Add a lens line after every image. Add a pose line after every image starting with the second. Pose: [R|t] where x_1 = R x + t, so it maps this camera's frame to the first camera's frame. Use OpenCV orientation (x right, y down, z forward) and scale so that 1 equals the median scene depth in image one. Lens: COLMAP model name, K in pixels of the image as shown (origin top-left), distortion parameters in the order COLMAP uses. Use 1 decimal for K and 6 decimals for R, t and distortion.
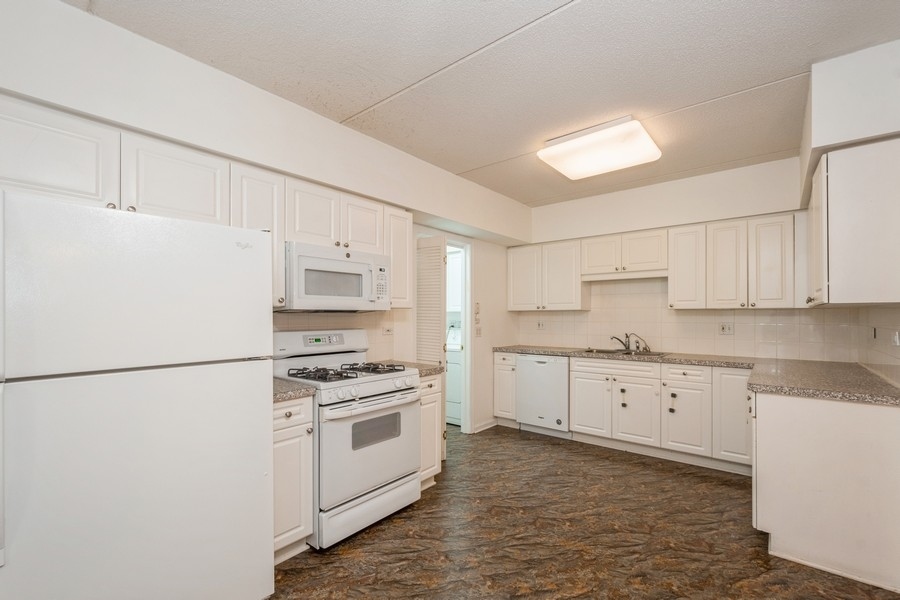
lens RADIAL K [[395.9, 0, 446.9], [0, 395.9, 307.7], [0, 0, 1]] dist [0.003853, 0.000266]
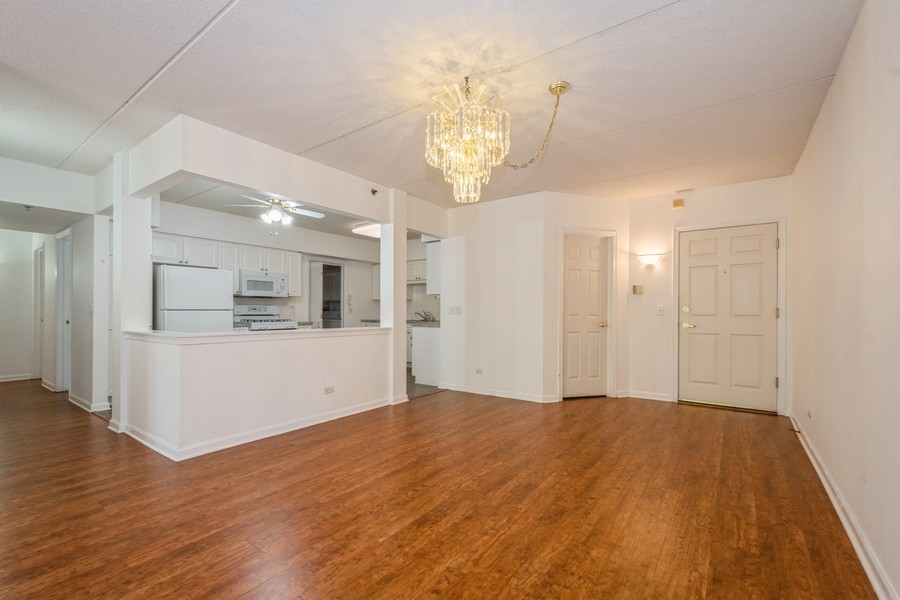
lens RADIAL K [[395.9, 0, 453.0], [0, 395.9, 302.8], [0, 0, 1]] dist [0.003853, 0.000266]
pose [[0.997581, 0.006749, 0.069179, 0.699630], [-0.006715, 0.999977, -0.000730, 0.037428], [-0.069183, 0.000263, 0.997604, -1.457533]]
